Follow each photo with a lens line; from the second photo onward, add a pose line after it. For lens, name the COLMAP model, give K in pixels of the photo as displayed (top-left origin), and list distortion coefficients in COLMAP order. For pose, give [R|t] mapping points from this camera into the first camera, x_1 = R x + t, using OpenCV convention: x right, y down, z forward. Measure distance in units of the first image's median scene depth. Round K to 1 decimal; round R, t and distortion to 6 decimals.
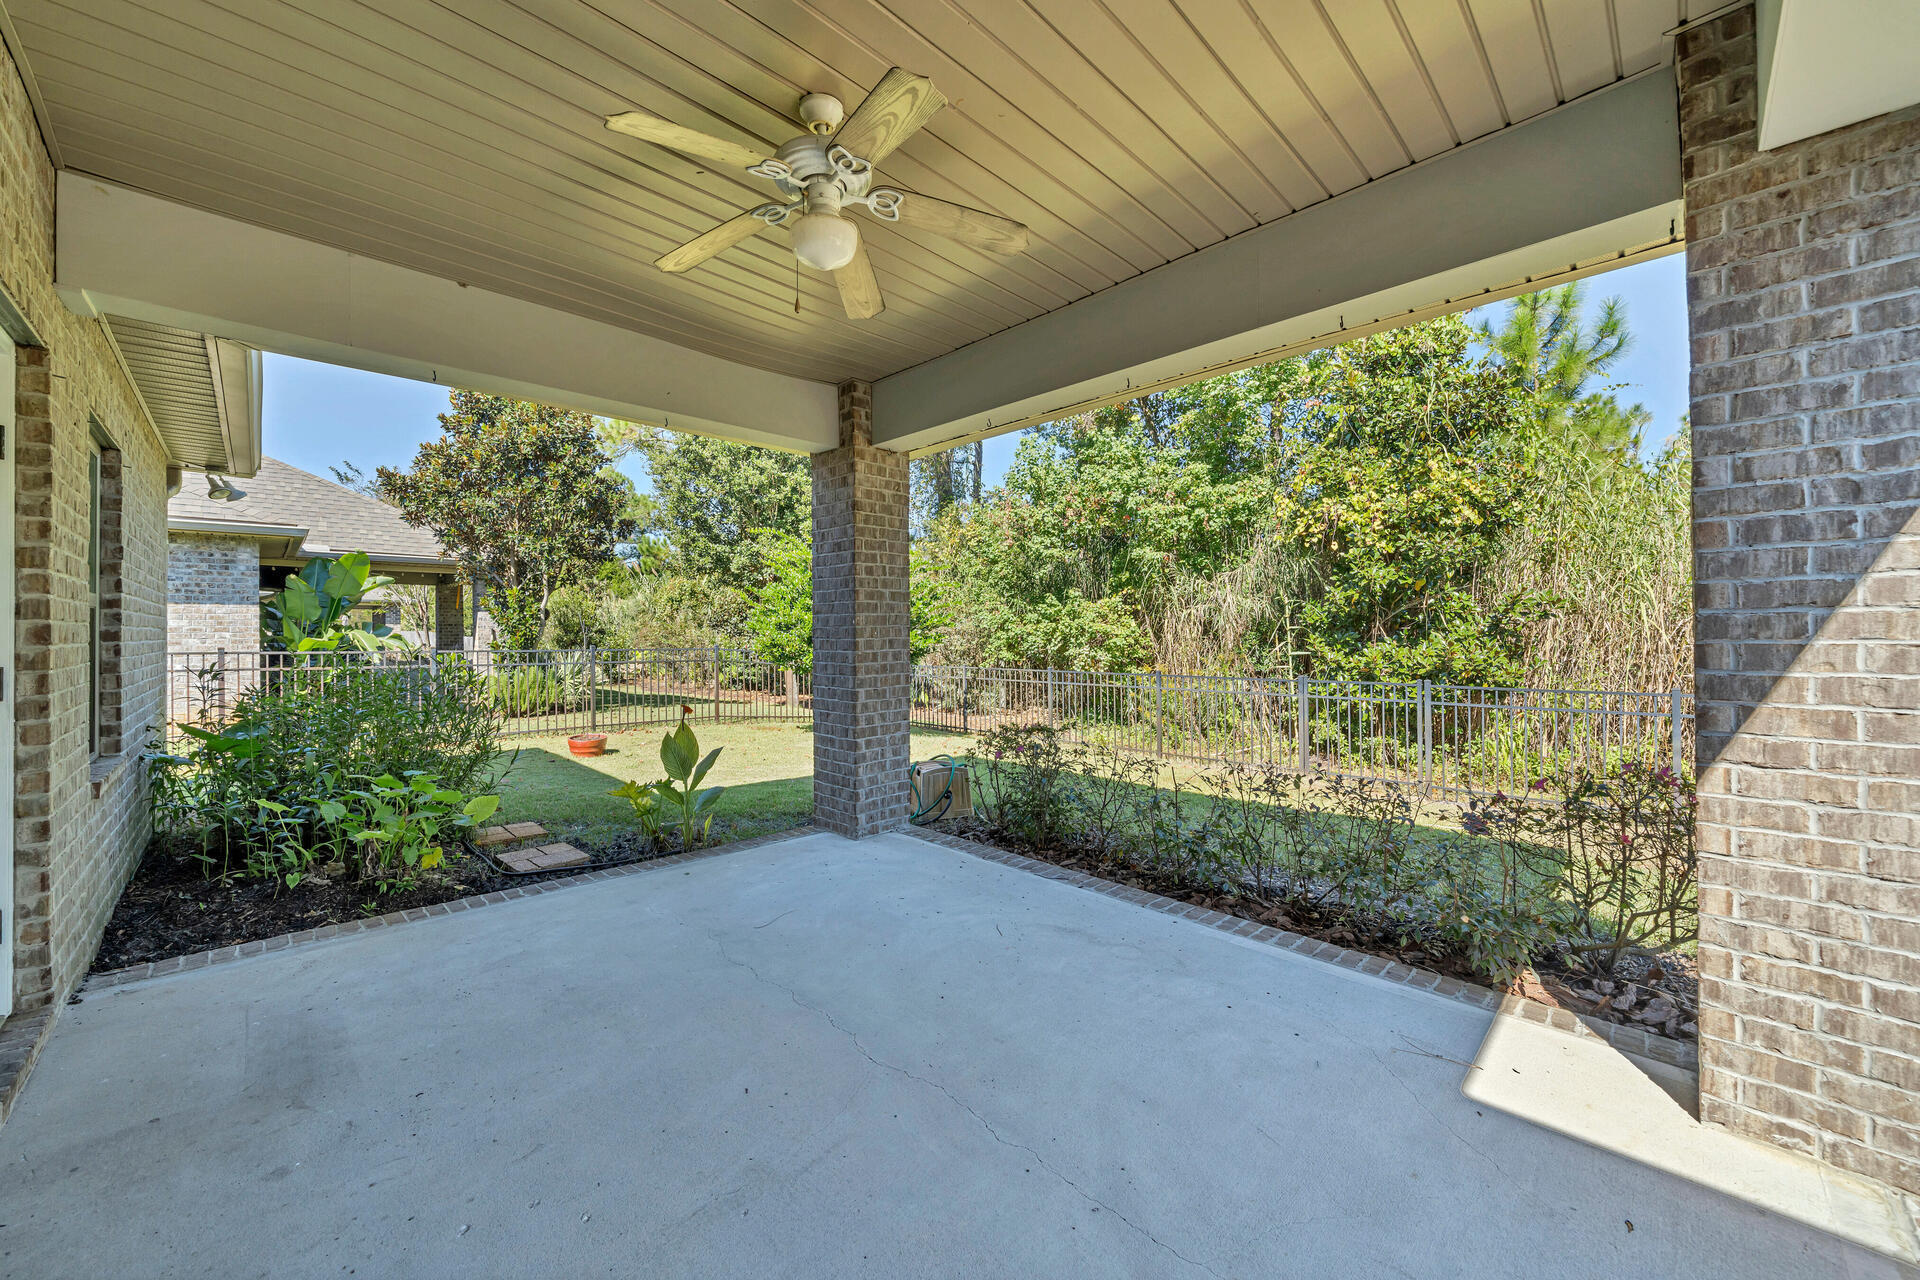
lens RADIAL K [[720.7, 0, 939.2], [0, 720.7, 635.5], [0, 0, 1]] dist [0.000560, -0.000019]
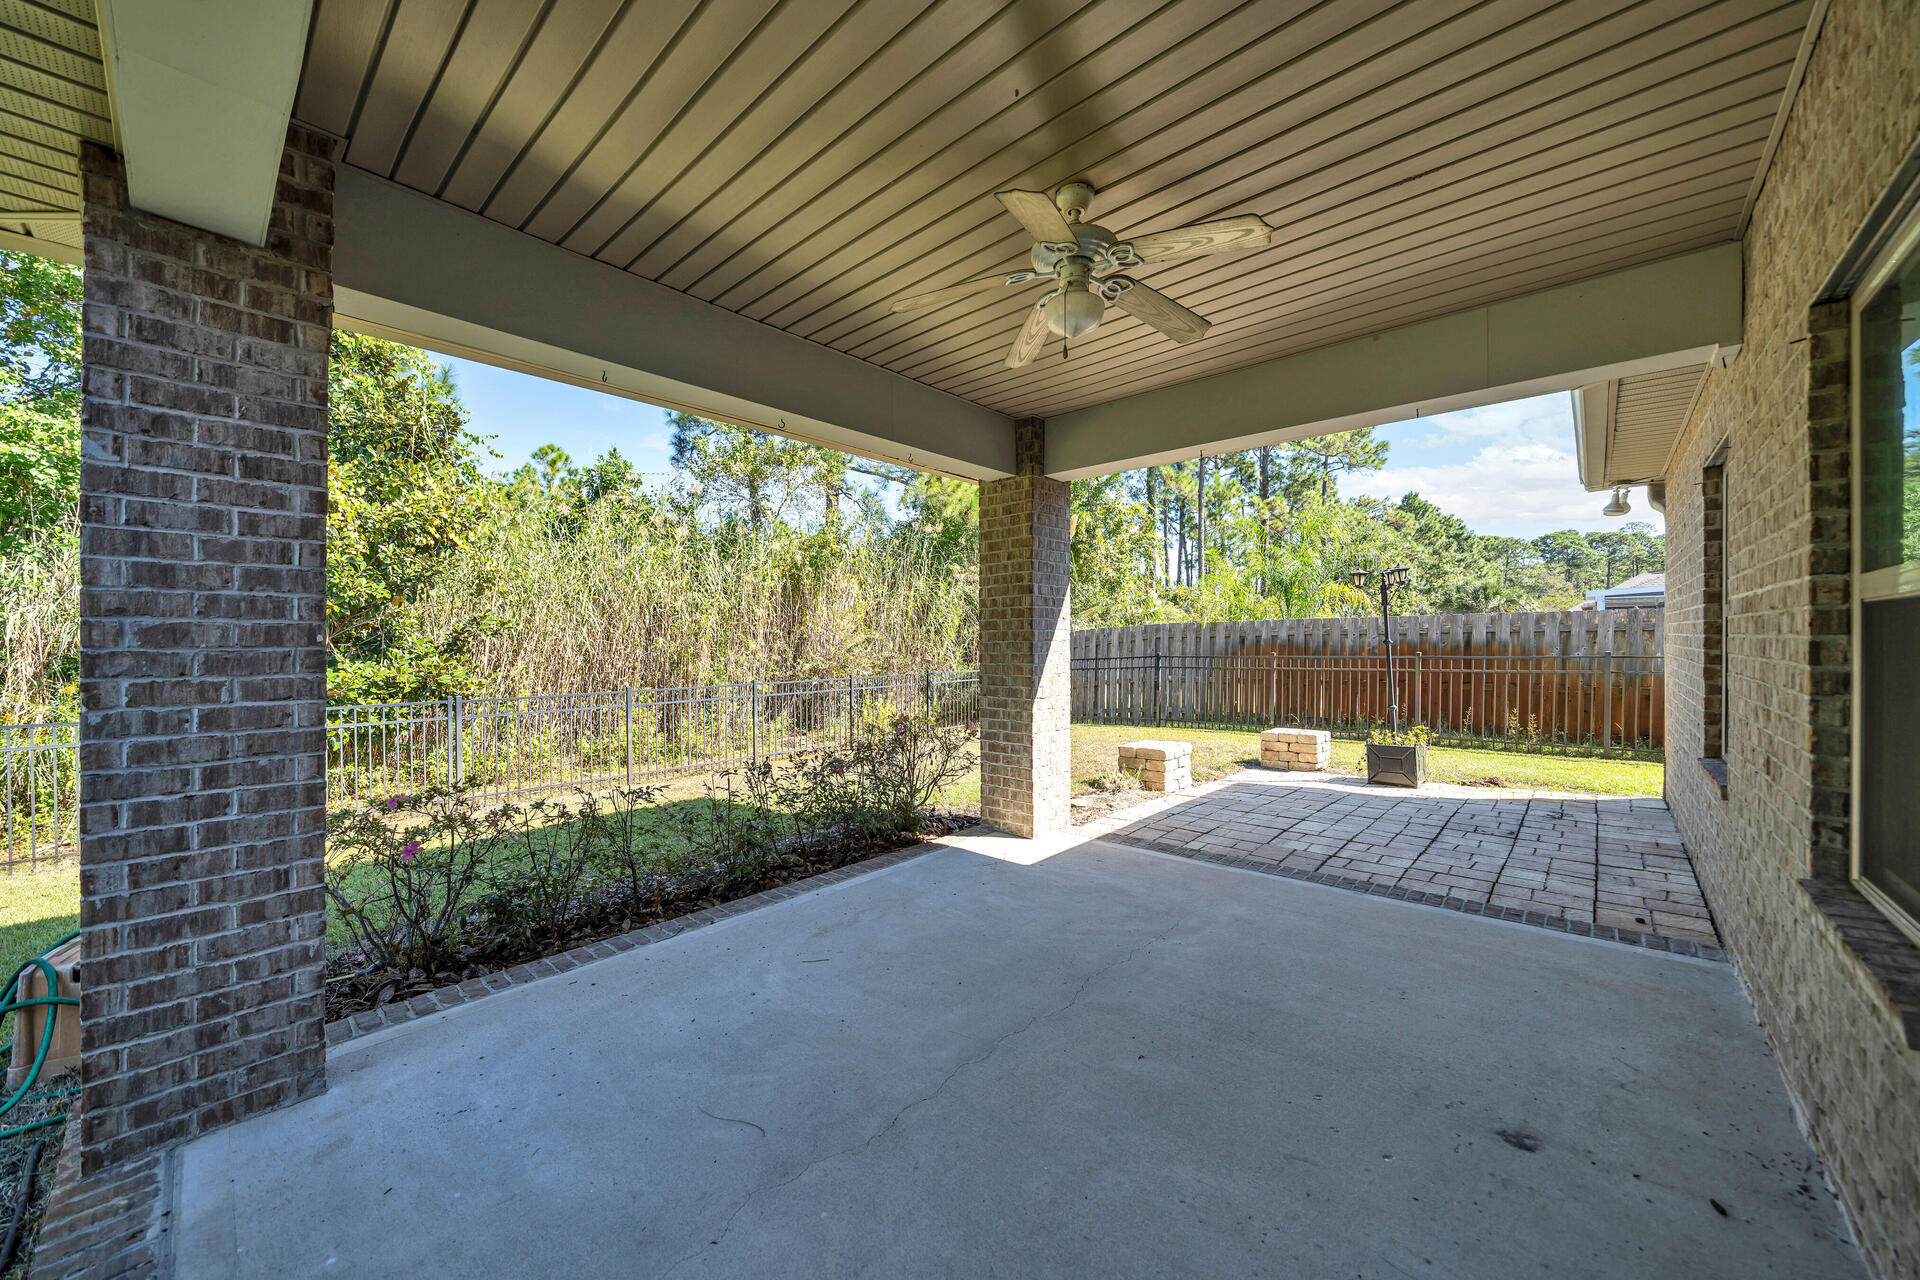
lens RADIAL K [[705.4, 0, 941.0], [0, 705.4, 651.5], [0, 0, 1]] dist [-0.001598, -0.000228]
pose [[-0.063816, -0.009400, 0.997917, -0.843454], [0.005824, 0.999935, 0.009792, -0.015323], [-0.997945, 0.006437, -0.063757, 0.861804]]
